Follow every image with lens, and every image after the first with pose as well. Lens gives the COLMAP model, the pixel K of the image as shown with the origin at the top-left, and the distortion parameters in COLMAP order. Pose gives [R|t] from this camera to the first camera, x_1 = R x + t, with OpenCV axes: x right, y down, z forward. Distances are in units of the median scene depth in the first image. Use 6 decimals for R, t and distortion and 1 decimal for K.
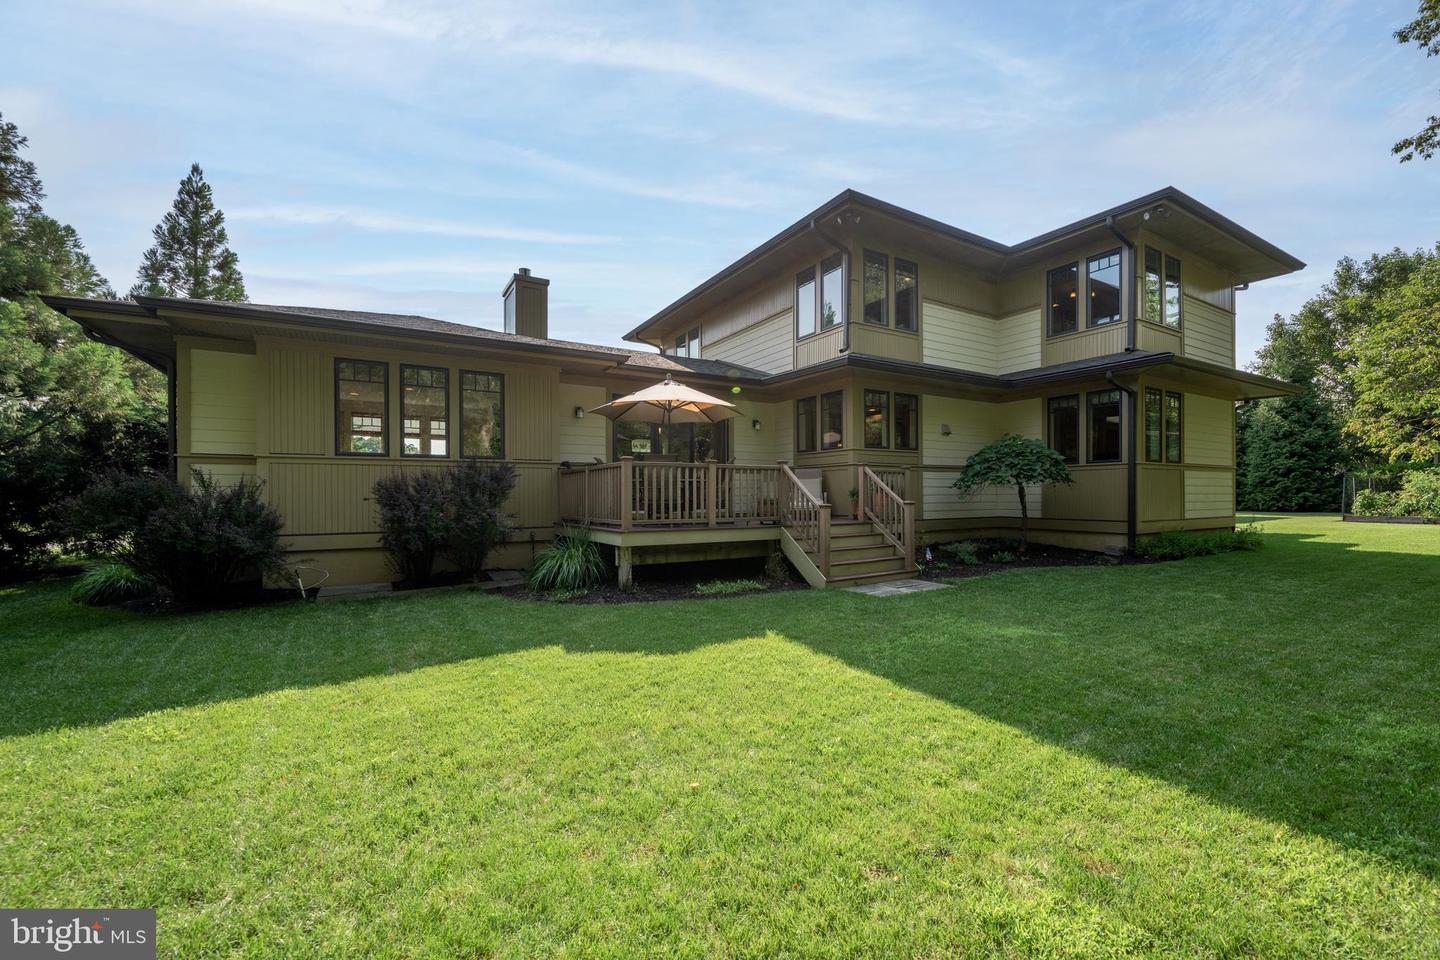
lens RADIAL K [[567.4, 0, 729.9], [0, 567.4, 490.9], [0, 0, 1]] dist [0.006020, -0.000444]
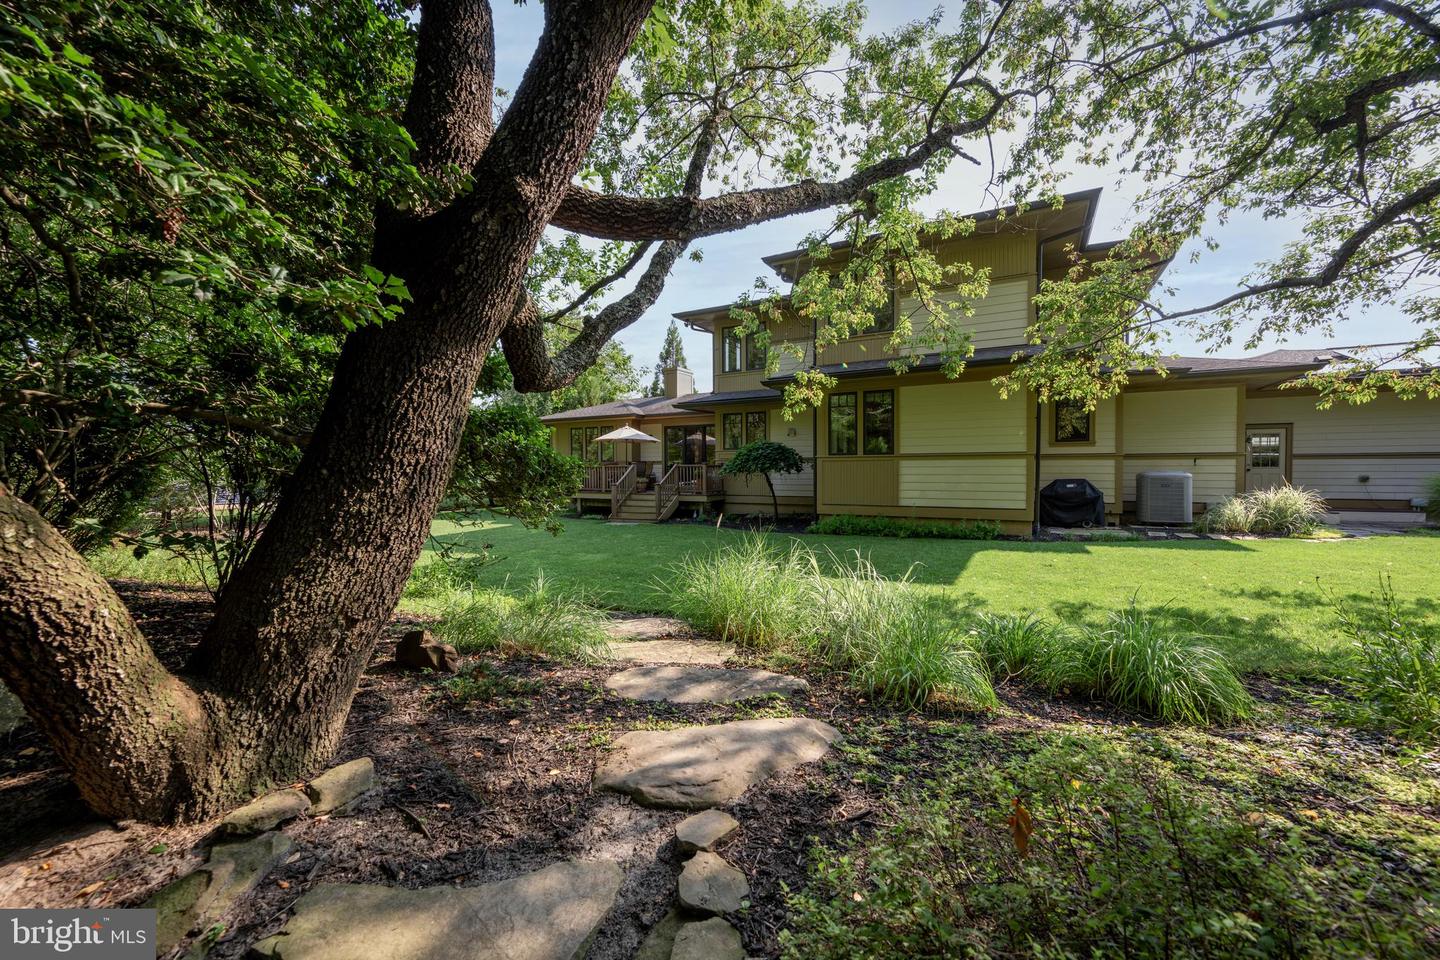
lens RADIAL K [[567.4, 0, 724.0], [0, 567.4, 477.2], [0, 0, 1]] dist [0.006020, -0.000444]
pose [[0.490115, 0.012398, -0.871570, 1.541189], [0.010072, 0.999752, 0.019885, -0.028740], [0.871600, -0.018524, 0.489868, 0.184130]]
